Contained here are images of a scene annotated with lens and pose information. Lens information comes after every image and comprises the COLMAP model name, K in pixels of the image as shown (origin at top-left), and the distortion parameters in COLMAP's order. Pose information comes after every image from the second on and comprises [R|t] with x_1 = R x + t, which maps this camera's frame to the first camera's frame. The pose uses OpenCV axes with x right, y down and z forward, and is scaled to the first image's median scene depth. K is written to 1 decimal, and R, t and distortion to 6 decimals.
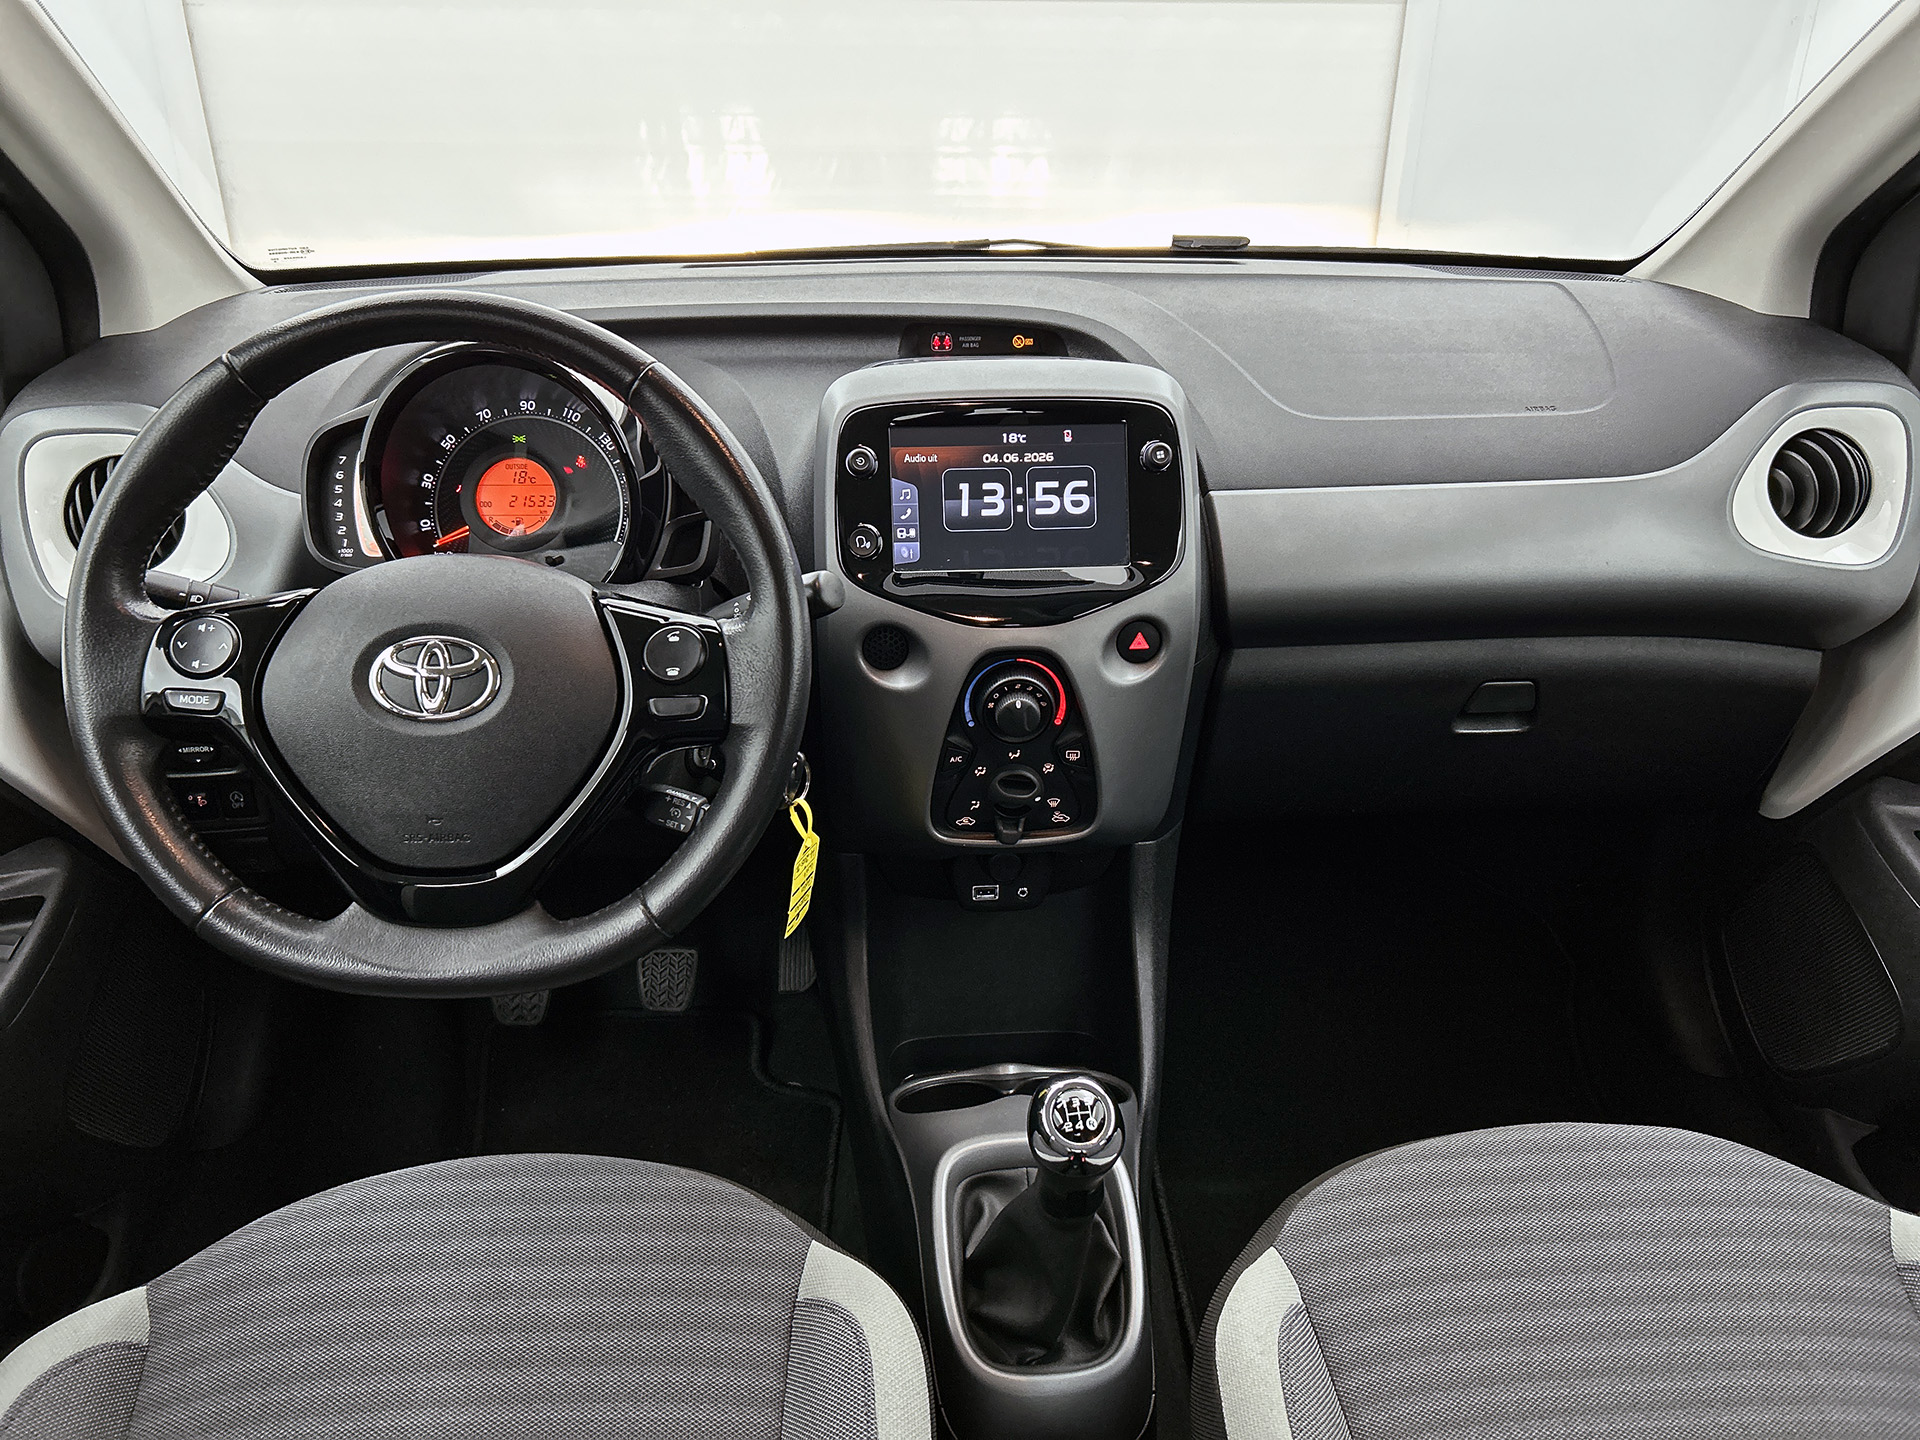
lens RADIAL K [[1419.2, 0, 965.7], [0, 1419.2, 719.6], [0, 0, 1]] dist [0.039829, -0.064328]
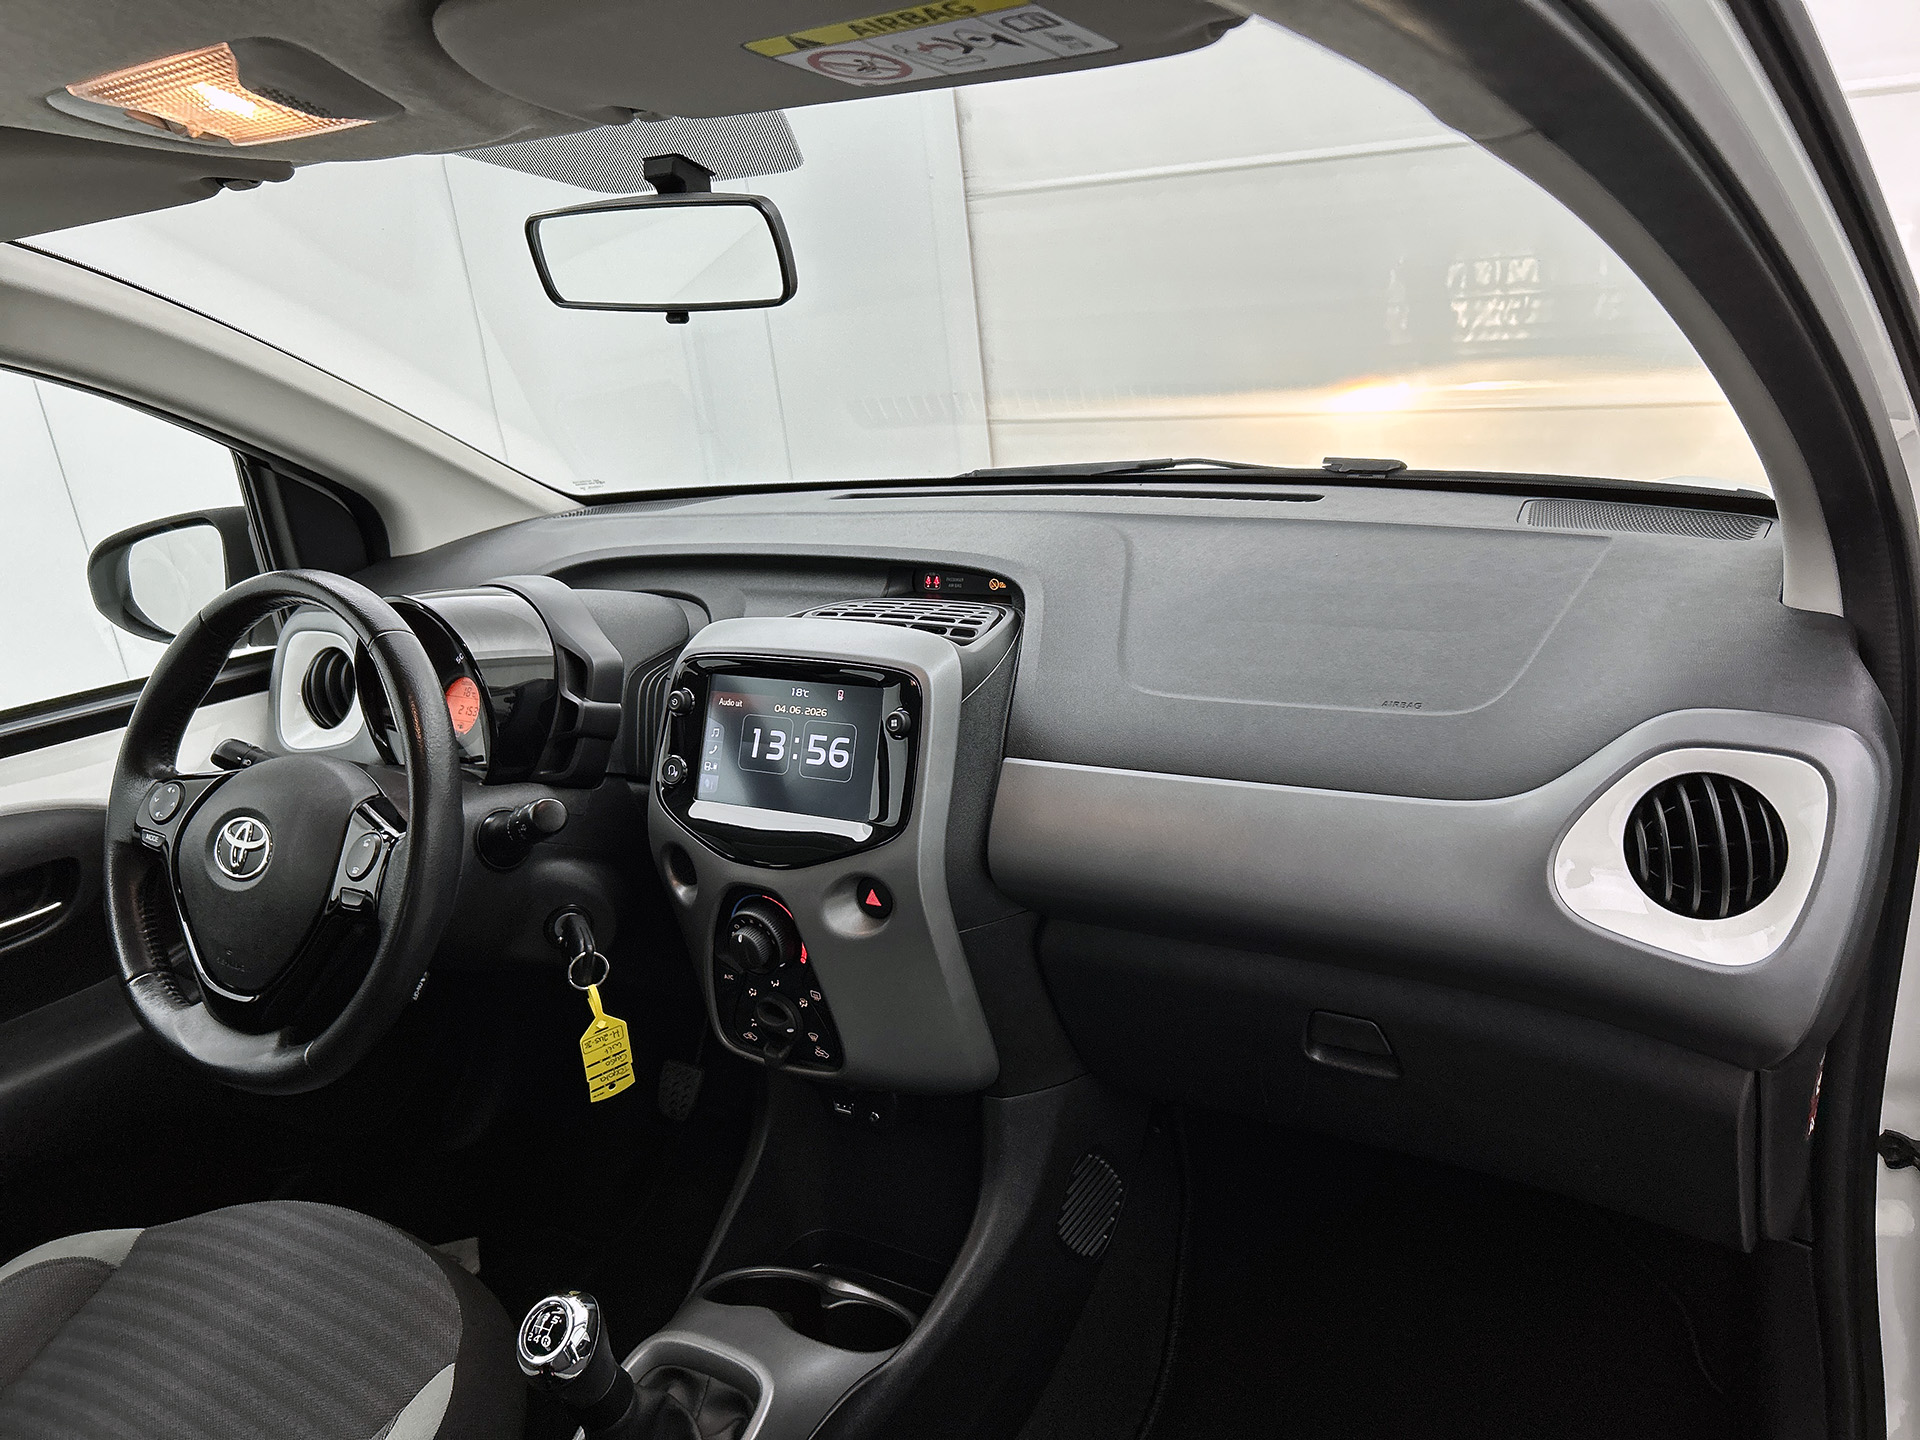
lens RADIAL K [[1459.6, 0, 981.5], [0, 1459.6, 709.7], [0, 0, 1]] dist [0.063239, -0.083519]
pose [[0.815596, 0.100686, -0.569795, 0.786261], [-0.149456, 0.987985, -0.039345, -0.162309], [0.558987, 0.117249, 0.820845, 0.165758]]
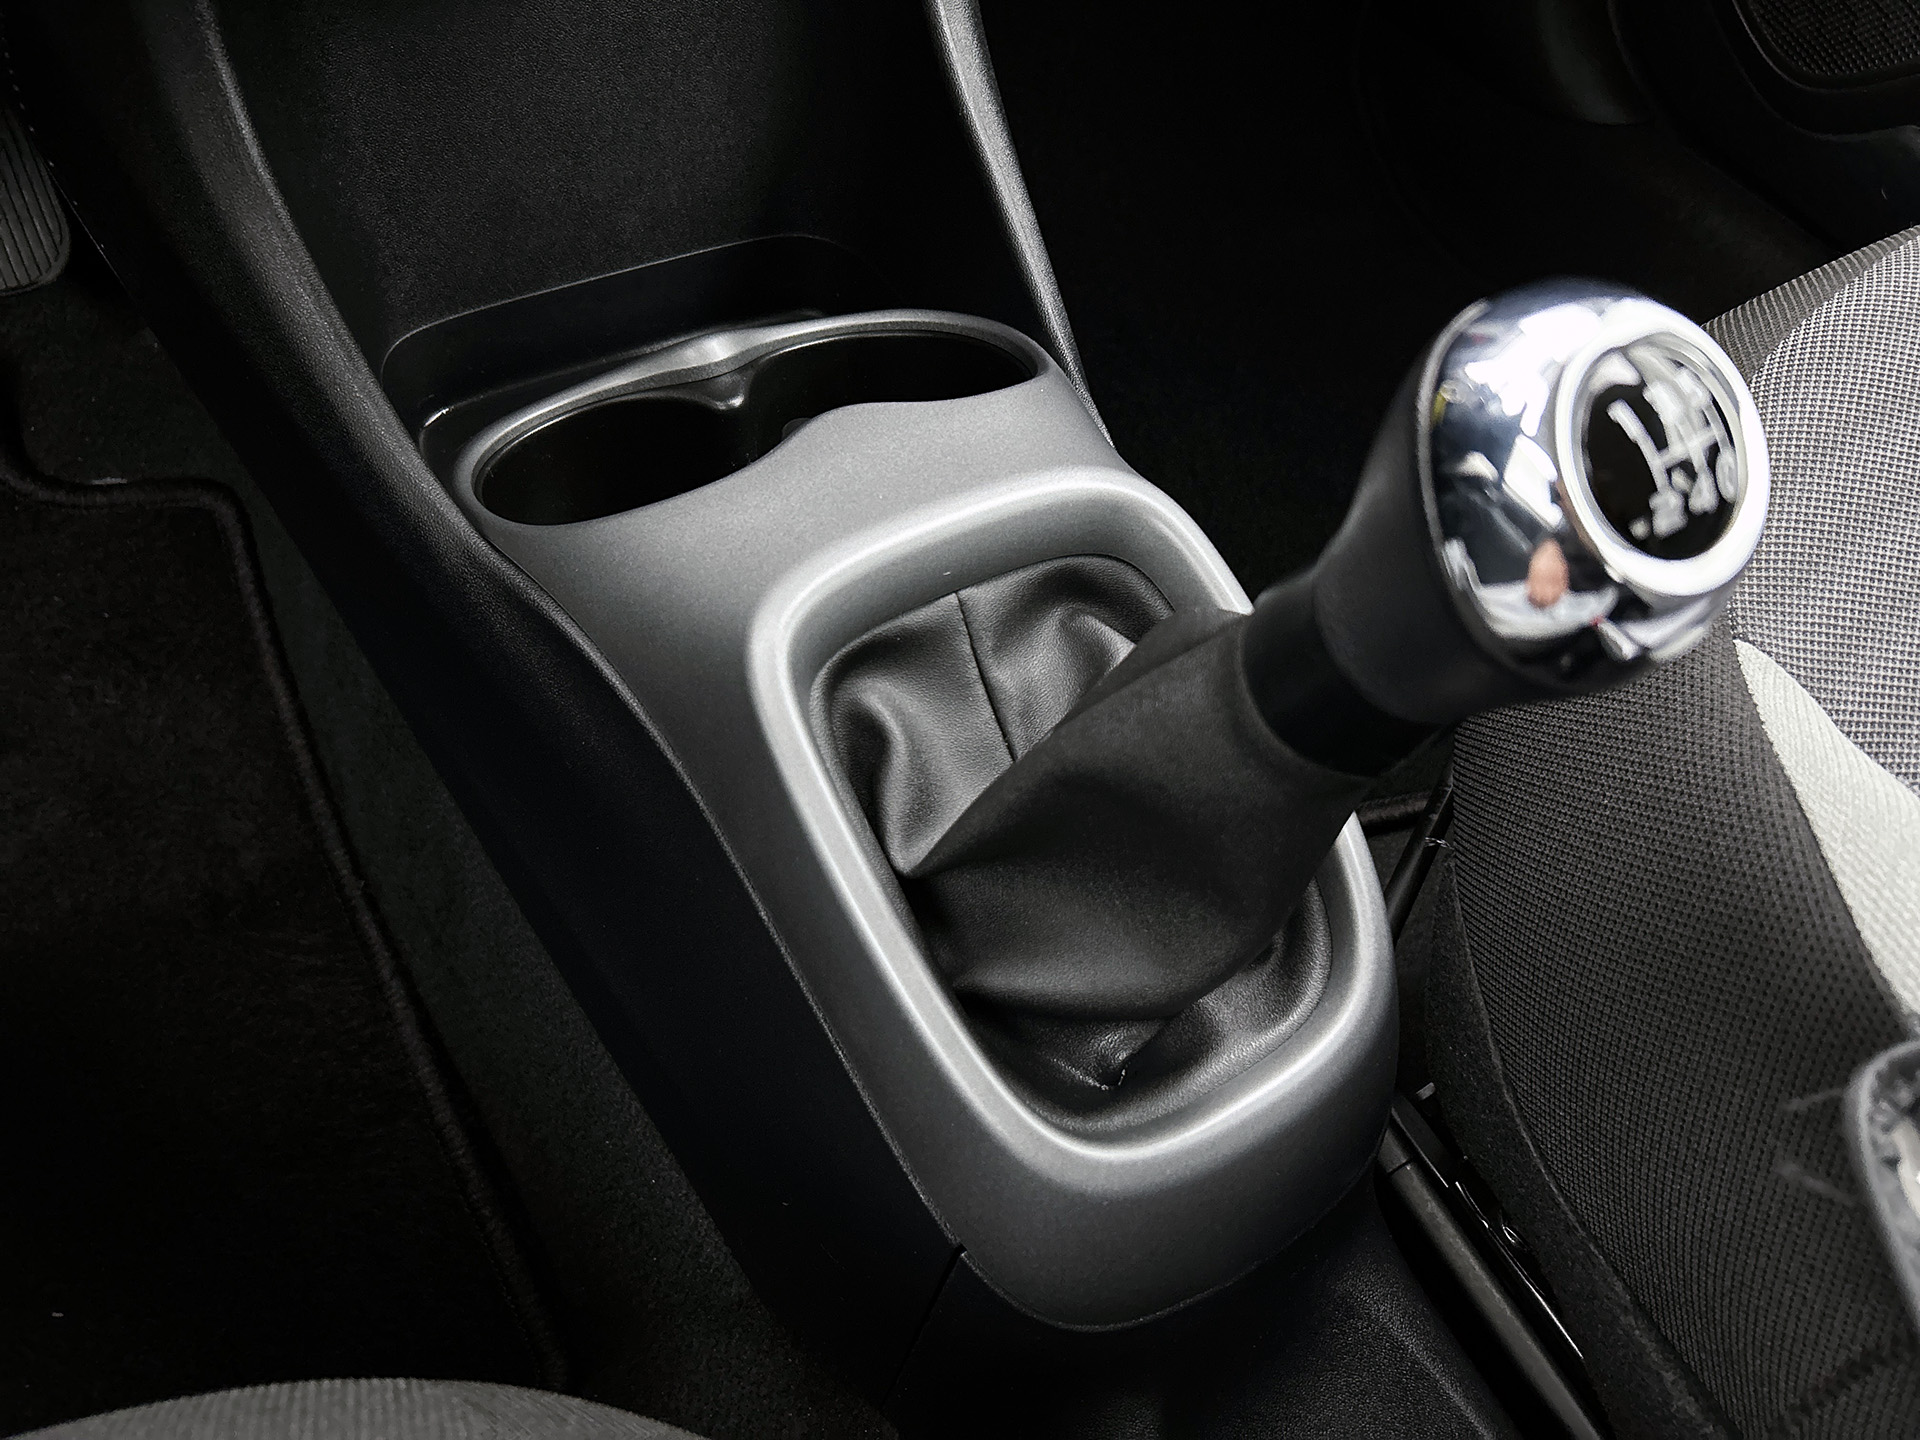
lens RADIAL K [[1419.2, 0, 965.7], [0, 1419.2, 719.6], [0, 0, 1]] dist [0.039829, -0.064328]
pose [[0.883800, -0.299368, 0.359549, -0.096121], [0.082570, 0.856231, 0.509951, 0.157292], [-0.460520, -0.421007, 0.781456, 0.698595]]
